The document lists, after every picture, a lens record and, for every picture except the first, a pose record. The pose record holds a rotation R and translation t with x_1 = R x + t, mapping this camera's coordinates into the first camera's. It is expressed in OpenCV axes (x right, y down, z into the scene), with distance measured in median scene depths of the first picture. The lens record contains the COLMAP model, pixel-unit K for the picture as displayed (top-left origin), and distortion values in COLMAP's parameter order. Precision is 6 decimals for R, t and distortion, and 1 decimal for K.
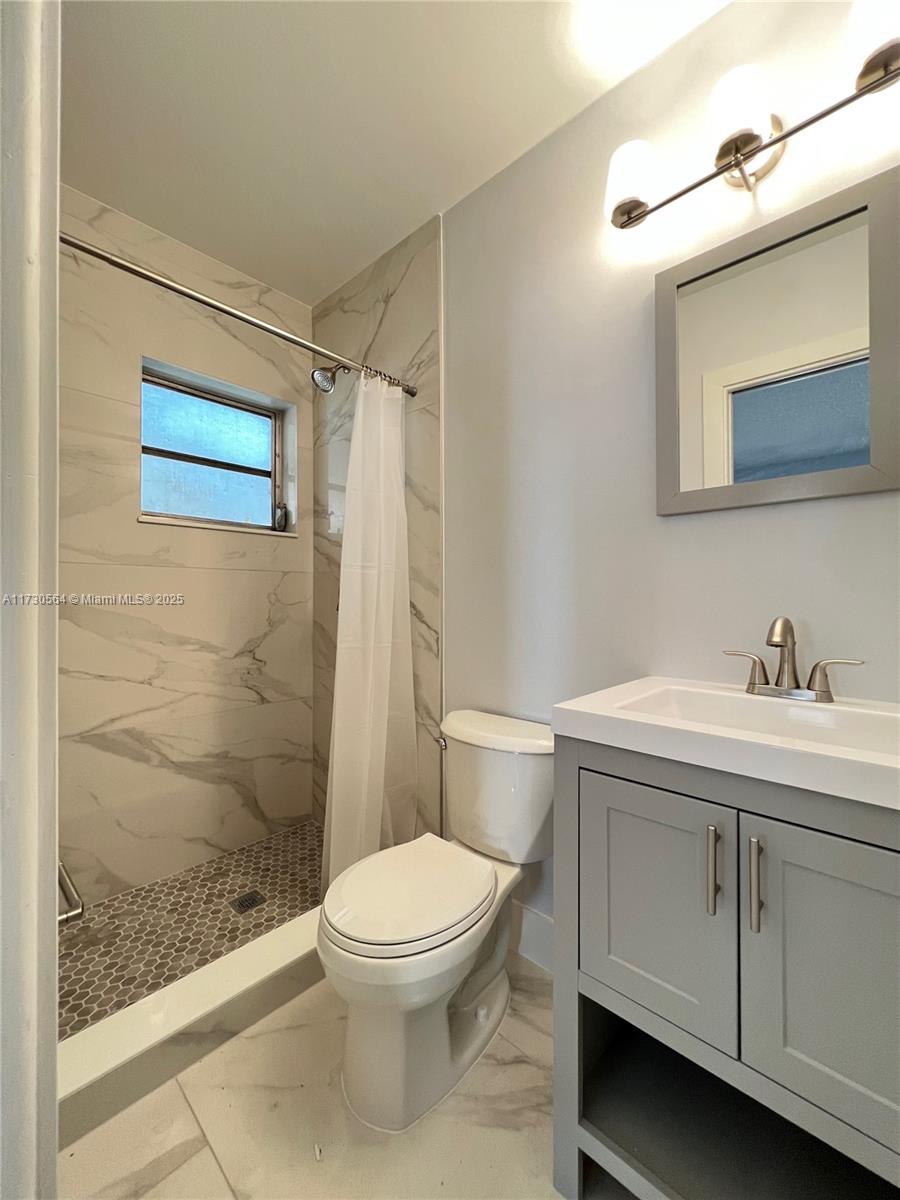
lens RADIAL K [[478.0, 0, 450.1], [0, 478.0, 593.1], [0, 0, 1]] dist [0.000060, 0.000015]
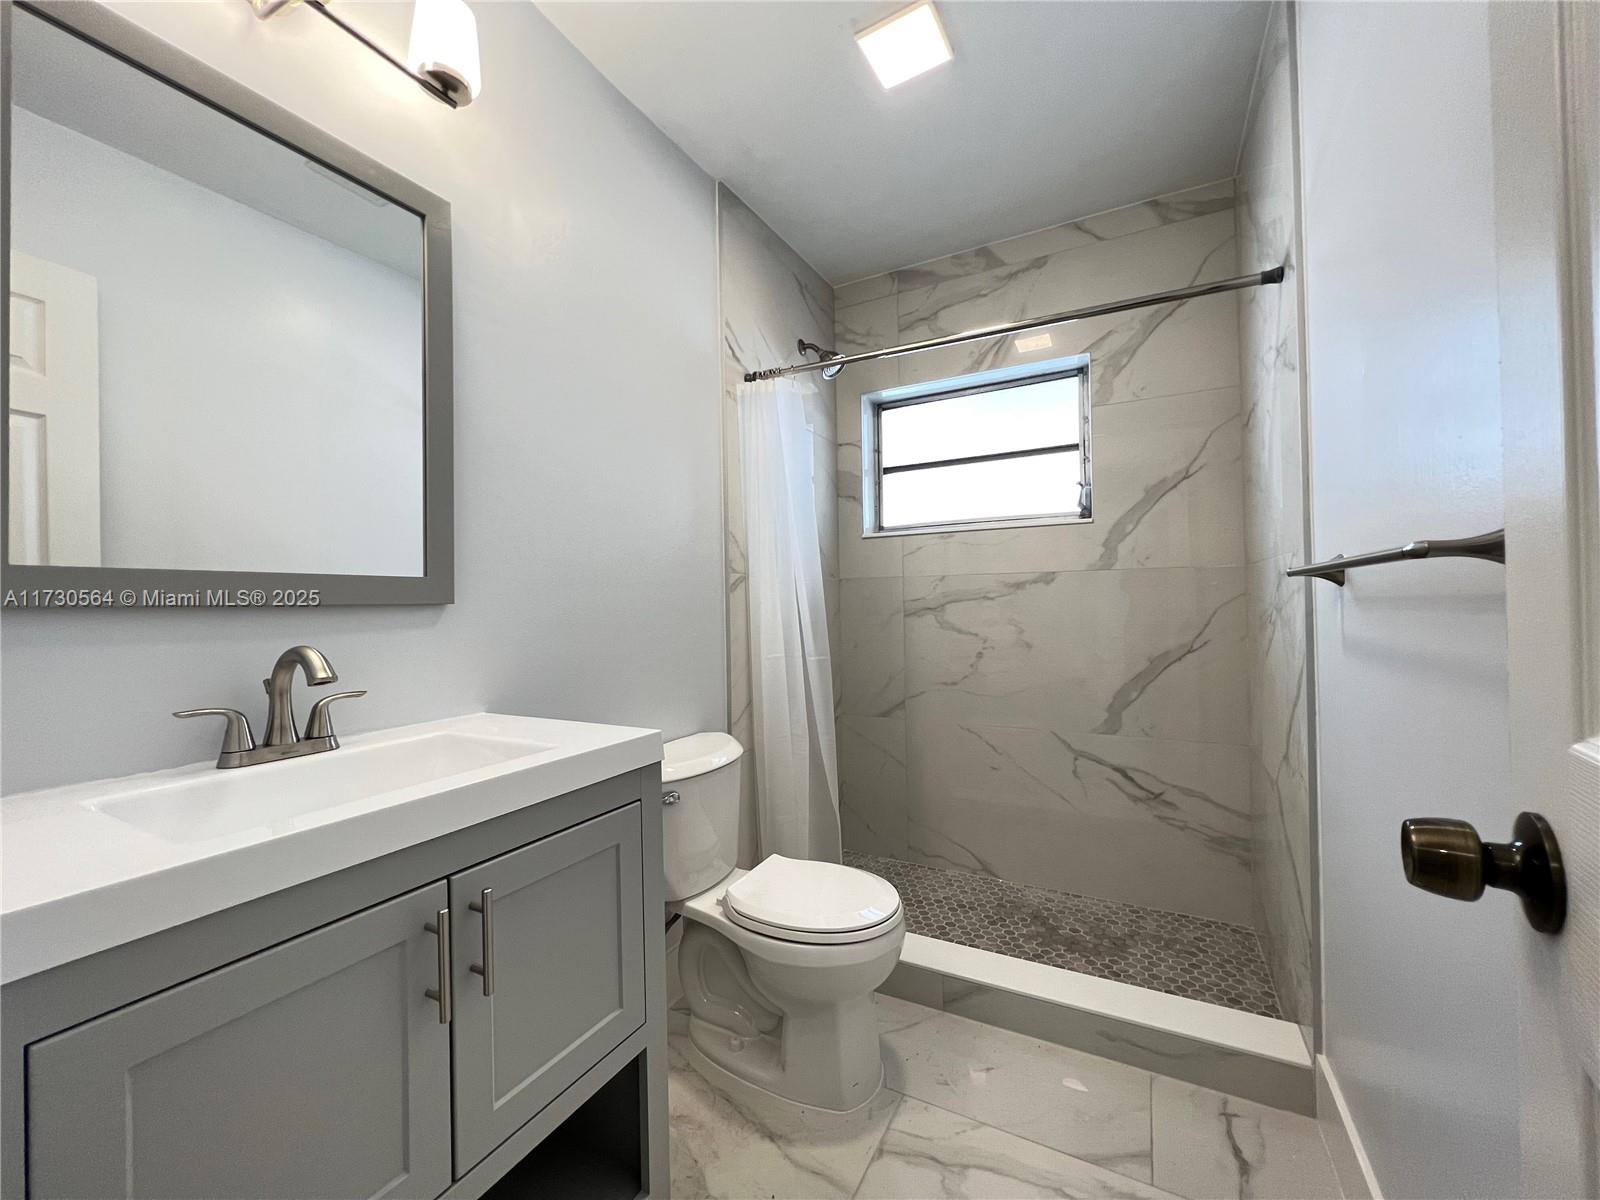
lens RADIAL K [[637.3, 0, 792.3], [0, 637.3, 598.3], [0, 0, 1]] dist [0.000060, 0.000015]
pose [[-0.239104, 0.017364, 0.970839, -0.636583], [0.013529, 0.999803, -0.014550, -0.000226], [-0.970900, 0.009656, -0.239292, 0.716285]]
